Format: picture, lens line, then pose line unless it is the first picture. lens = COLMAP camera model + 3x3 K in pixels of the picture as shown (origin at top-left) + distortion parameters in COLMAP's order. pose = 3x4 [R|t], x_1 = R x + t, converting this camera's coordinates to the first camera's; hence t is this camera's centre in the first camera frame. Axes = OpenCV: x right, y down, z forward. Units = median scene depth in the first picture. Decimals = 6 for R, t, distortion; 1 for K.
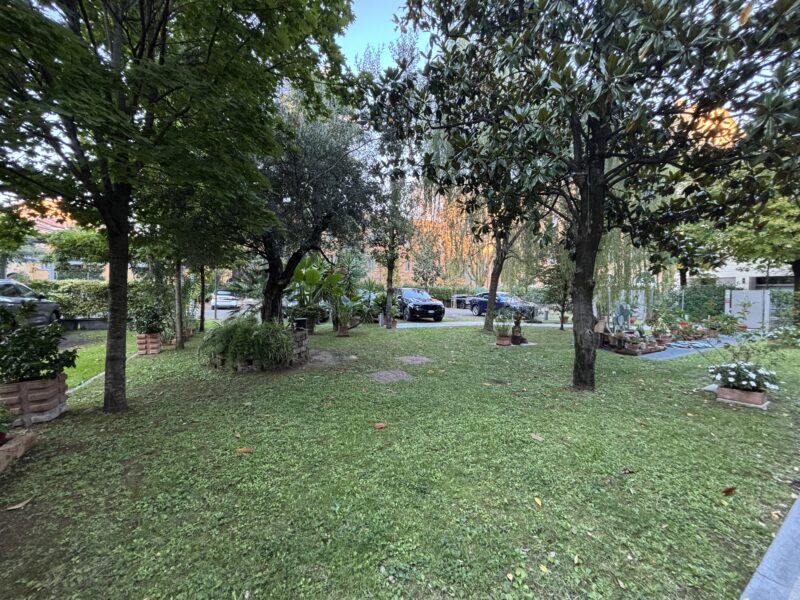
lens RADIAL K [[323.2, 0, 401.4], [0, 323.2, 297.6], [0, 0, 1]] dist [-0.001206, -0.000141]
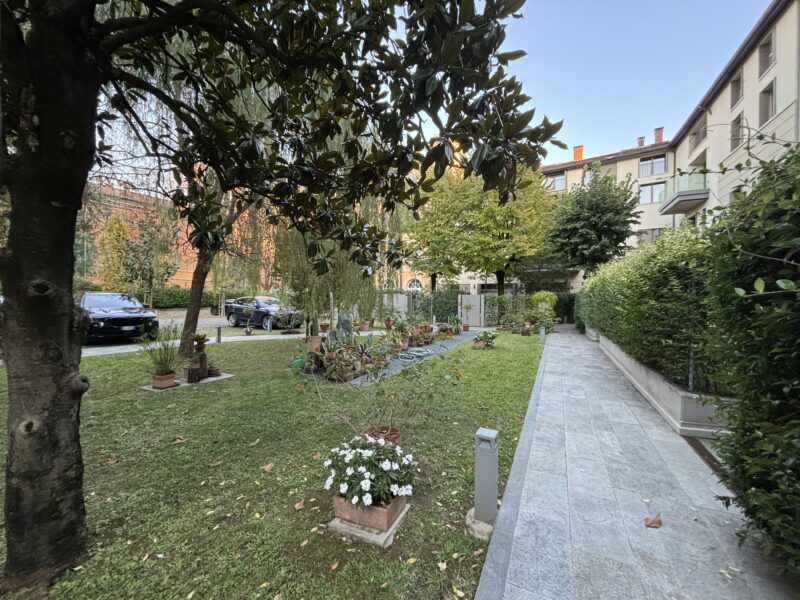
lens RADIAL K [[323.2, 0, 398.6], [0, 323.2, 299.1], [0, 0, 1]] dist [-0.001206, -0.000141]
pose [[0.846263, -0.009738, 0.532676, 0.204714], [0.013045, 0.999912, -0.002446, -0.007332], [-0.532605, 0.009019, 0.846316, 0.132165]]
